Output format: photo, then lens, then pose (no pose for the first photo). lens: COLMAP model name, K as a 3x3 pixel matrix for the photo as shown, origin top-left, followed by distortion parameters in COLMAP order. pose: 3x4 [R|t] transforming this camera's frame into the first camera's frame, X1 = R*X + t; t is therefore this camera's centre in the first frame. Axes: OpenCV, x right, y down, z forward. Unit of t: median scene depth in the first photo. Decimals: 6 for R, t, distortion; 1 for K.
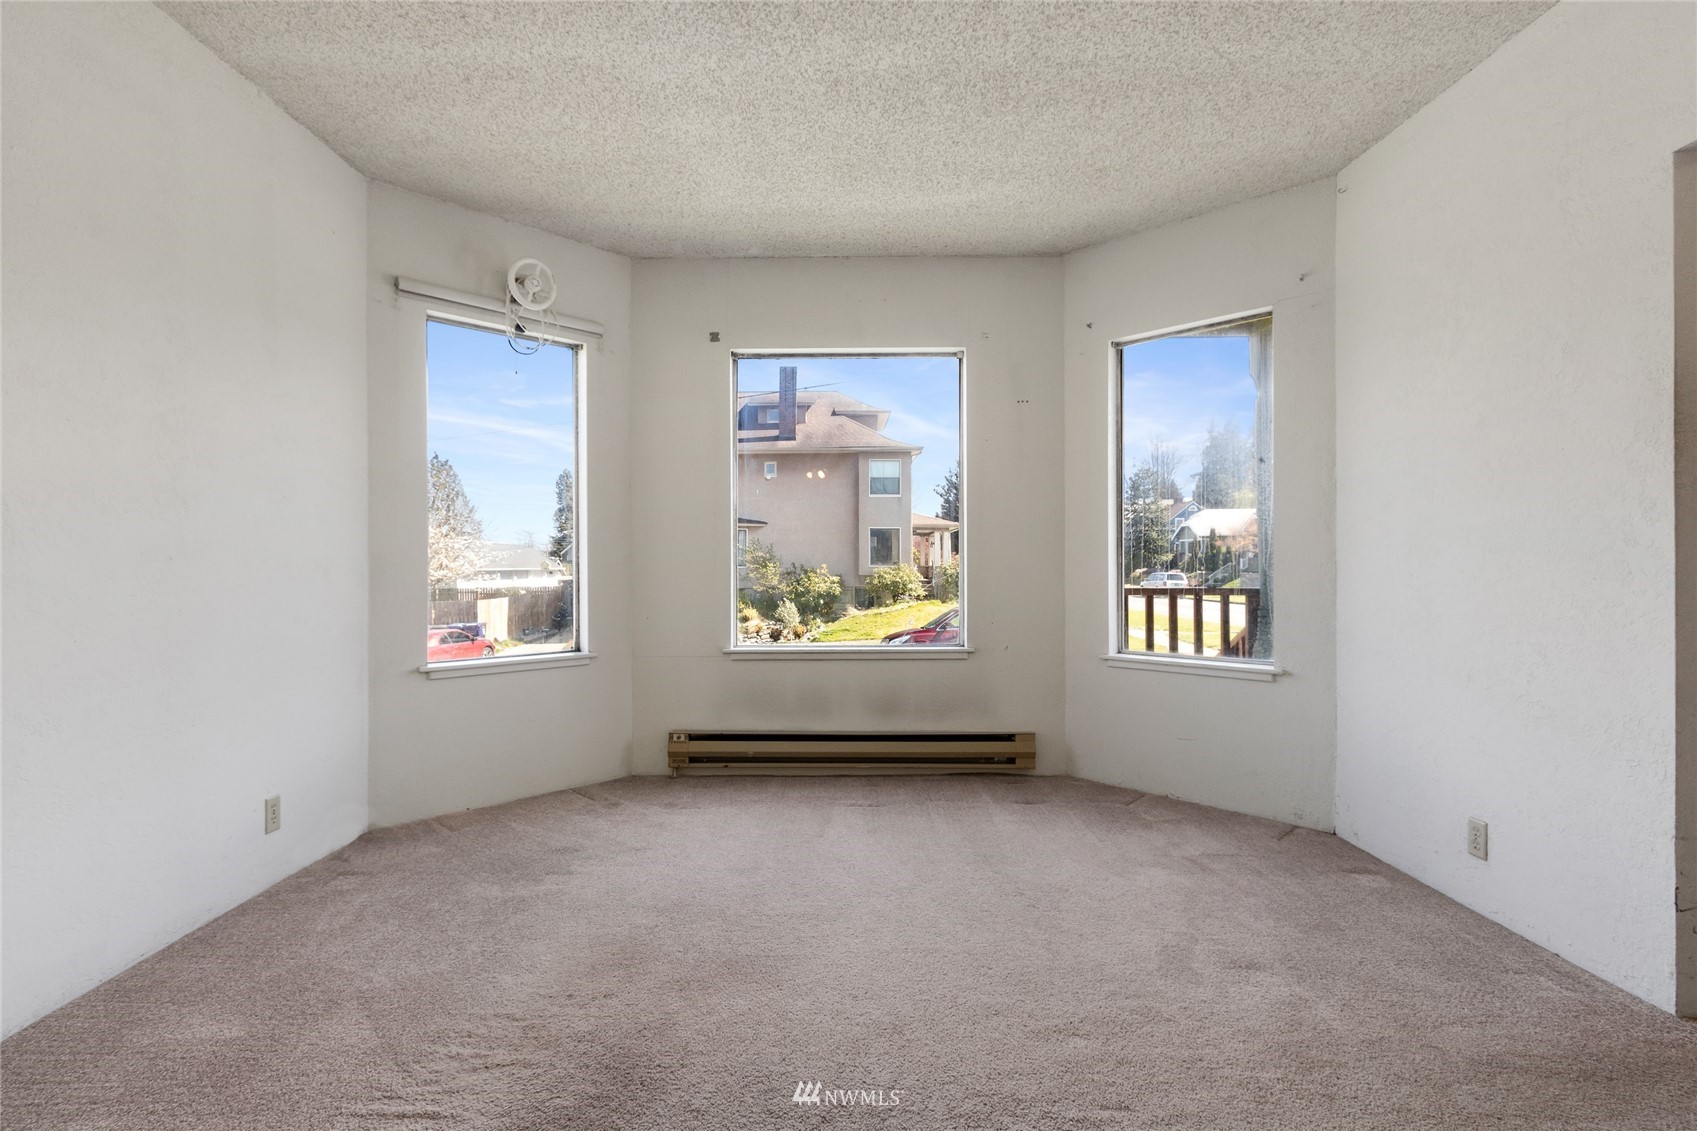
lens RADIAL K [[794.8, 0, 832.2], [0, 794.8, 569.0], [0, 0, 1]] dist [0.004392, -0.000083]
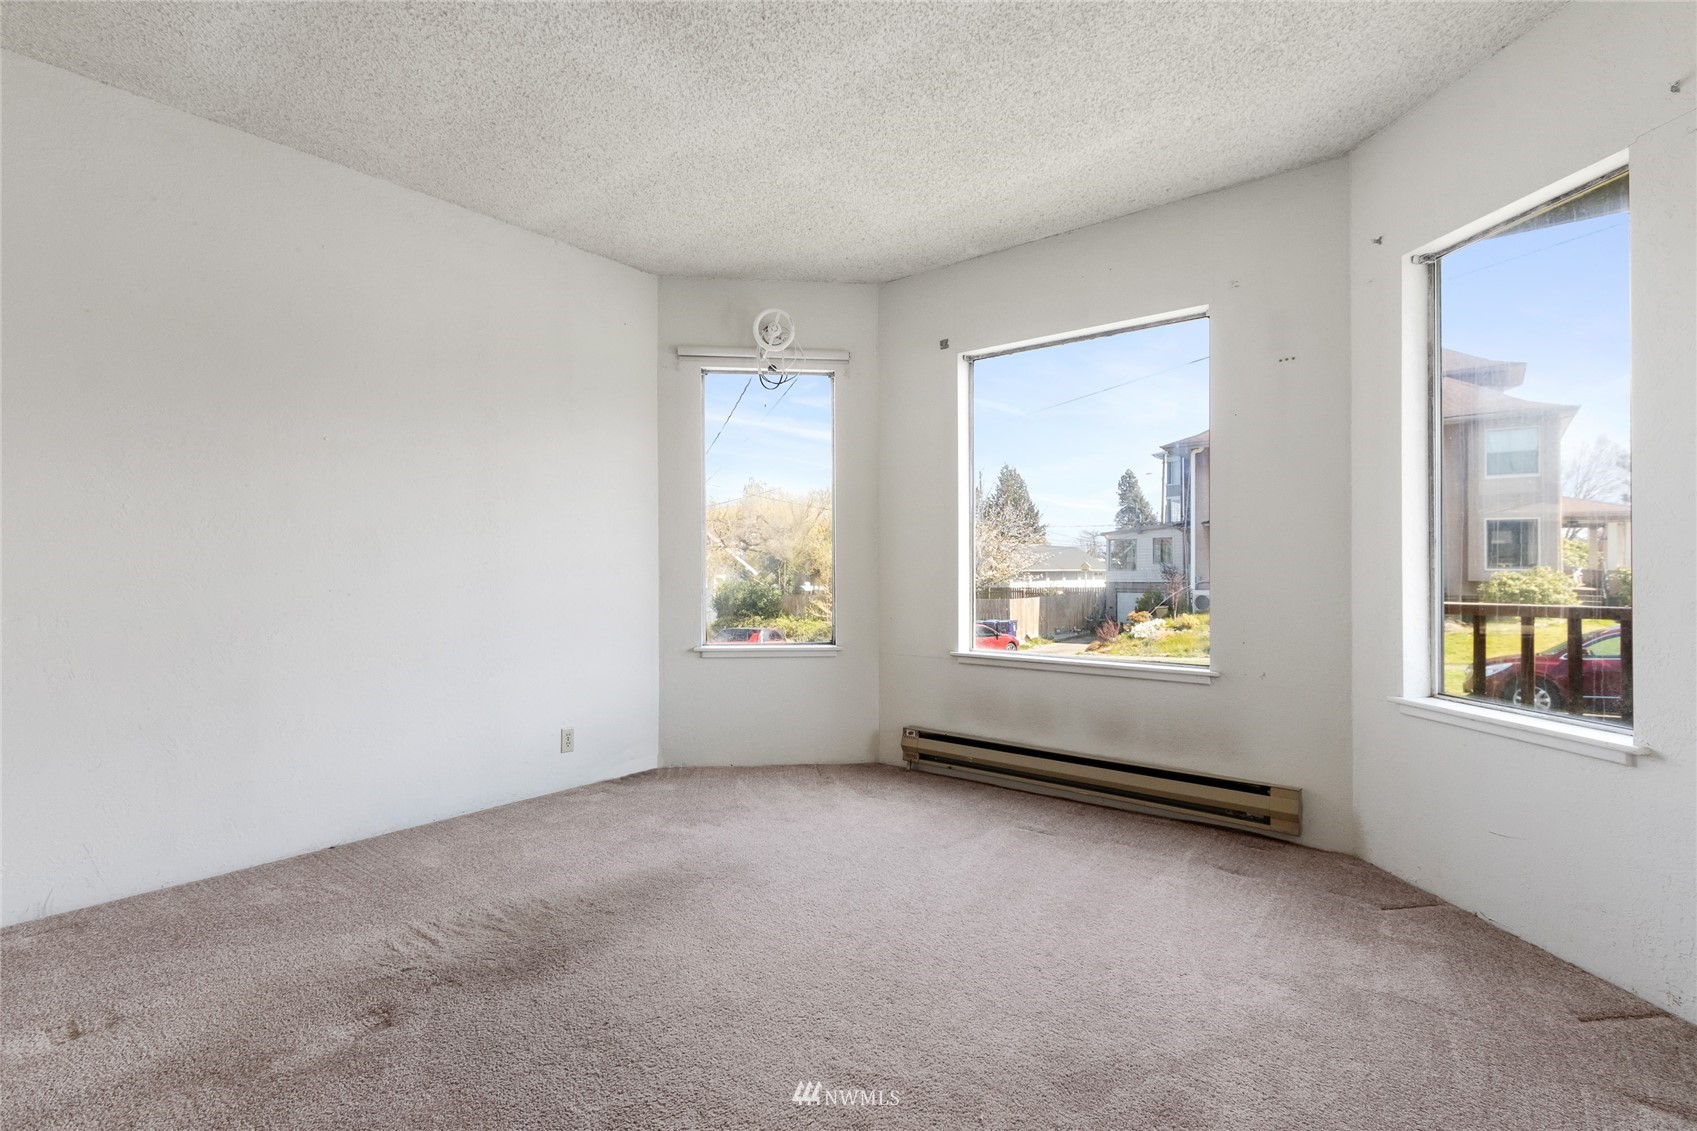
lens RADIAL K [[794.8, 0, 832.2], [0, 794.8, 569.0], [0, 0, 1]] dist [0.004392, -0.000083]
pose [[0.781676, 0.005886, -0.623657, 0.386429], [-0.007089, 0.999975, 0.000552, -0.003810], [0.623644, 0.003990, 0.781698, 0.119682]]
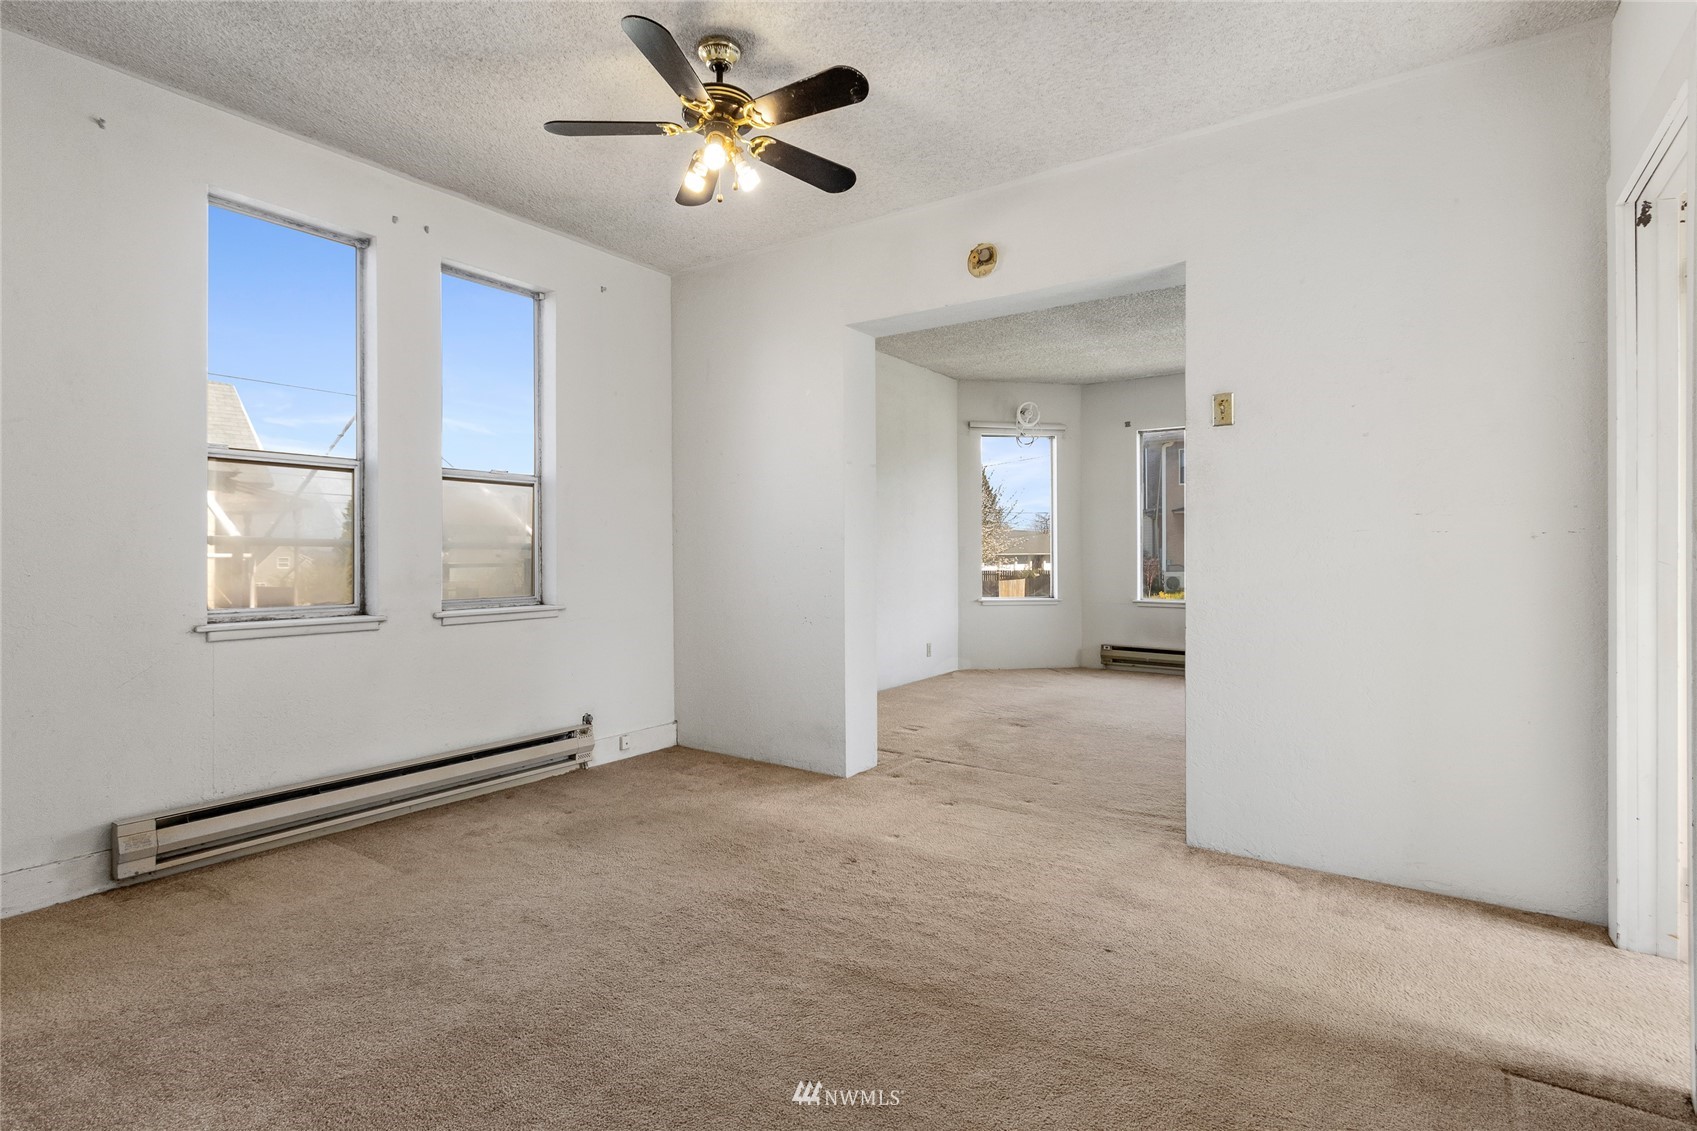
lens RADIAL K [[812.9, 0, 883.9], [0, 812.9, 559.7], [0, 0, 1]] dist [-0.000648, -0.000494]
pose [[0.848126, 0.010532, -0.529689, 0.363249], [-0.007207, 0.999939, 0.008342, 0.000005], [0.529745, -0.003257, 0.848151, -0.857422]]
